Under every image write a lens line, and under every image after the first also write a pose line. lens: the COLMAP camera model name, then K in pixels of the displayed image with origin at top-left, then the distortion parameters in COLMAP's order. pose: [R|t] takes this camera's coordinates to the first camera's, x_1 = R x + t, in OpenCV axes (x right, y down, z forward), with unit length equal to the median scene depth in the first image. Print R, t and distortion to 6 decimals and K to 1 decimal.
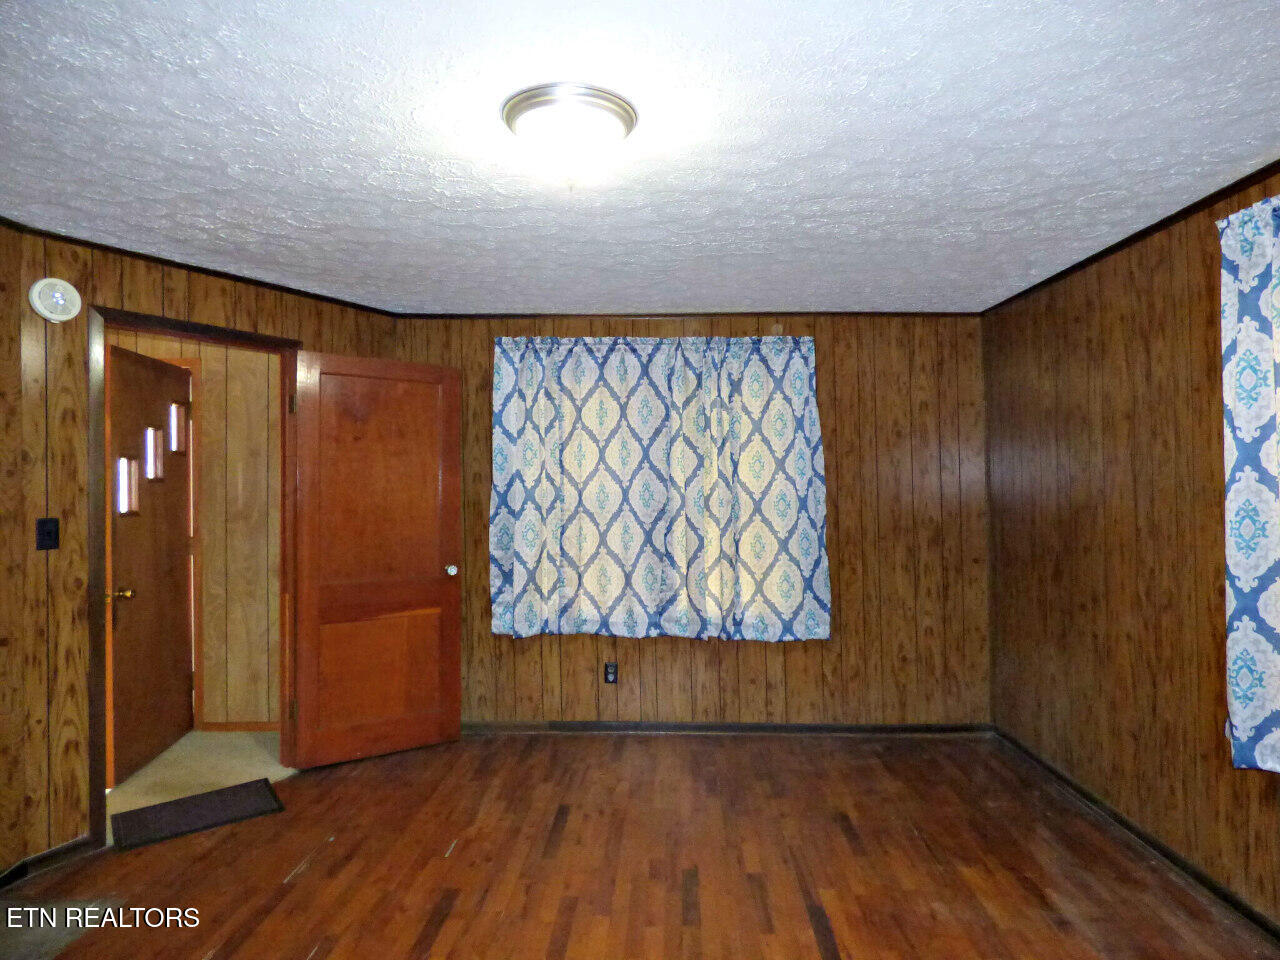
lens RADIAL K [[762.1, 0, 643.3], [0, 762.1, 453.5], [0, 0, 1]] dist [-0.001307, 0.000768]
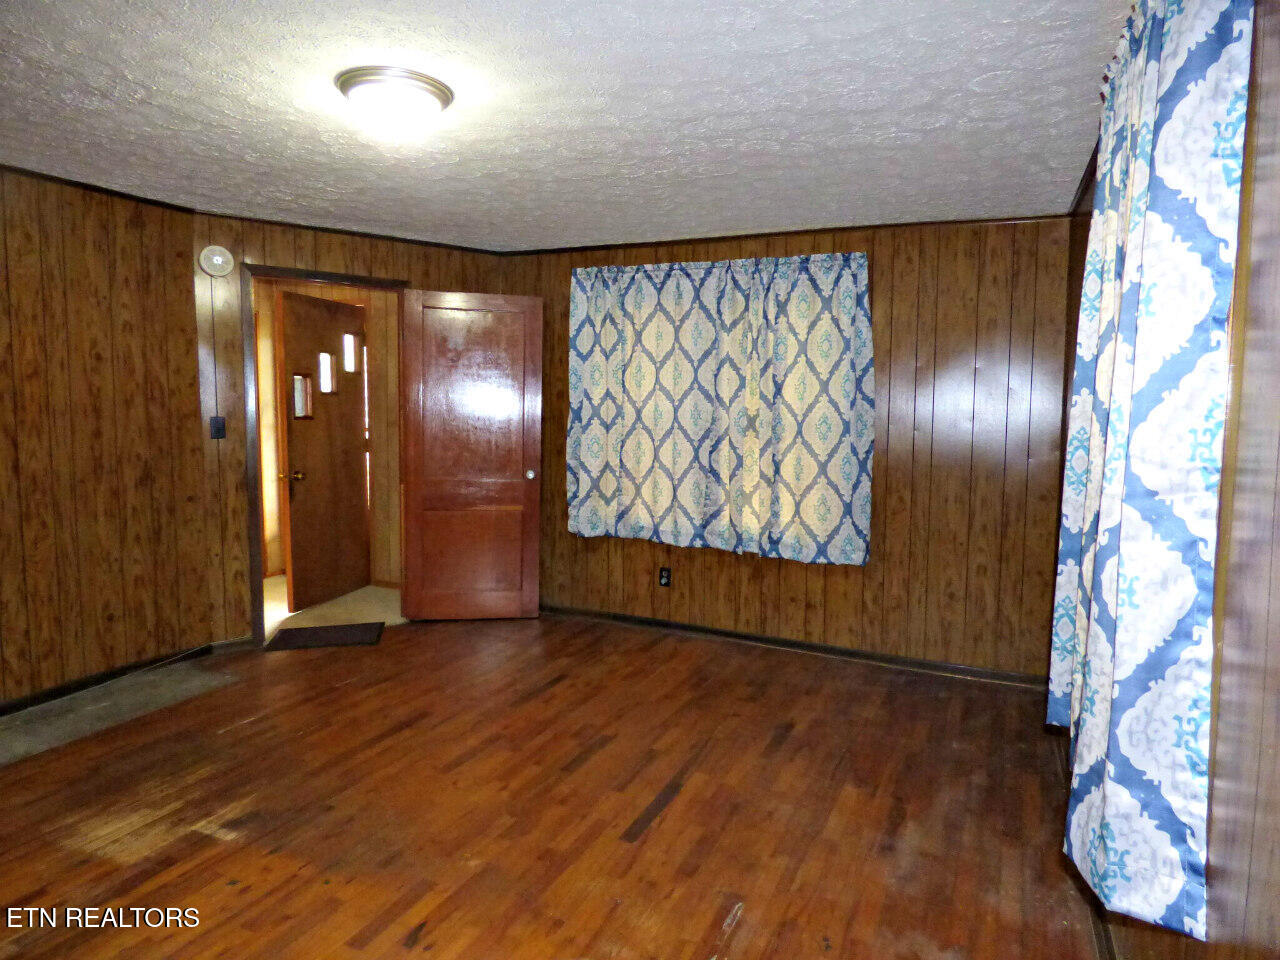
lens RADIAL K [[763.6, 0, 639.4], [0, 763.6, 446.8], [0, 0, 1]] dist [-0.033025, 0.051532]
pose [[0.917630, 0.042807, -0.395124, 0.351752], [-0.007346, 0.995840, 0.090828, 0.004193], [0.397368, -0.080444, 0.914127, 0.003309]]
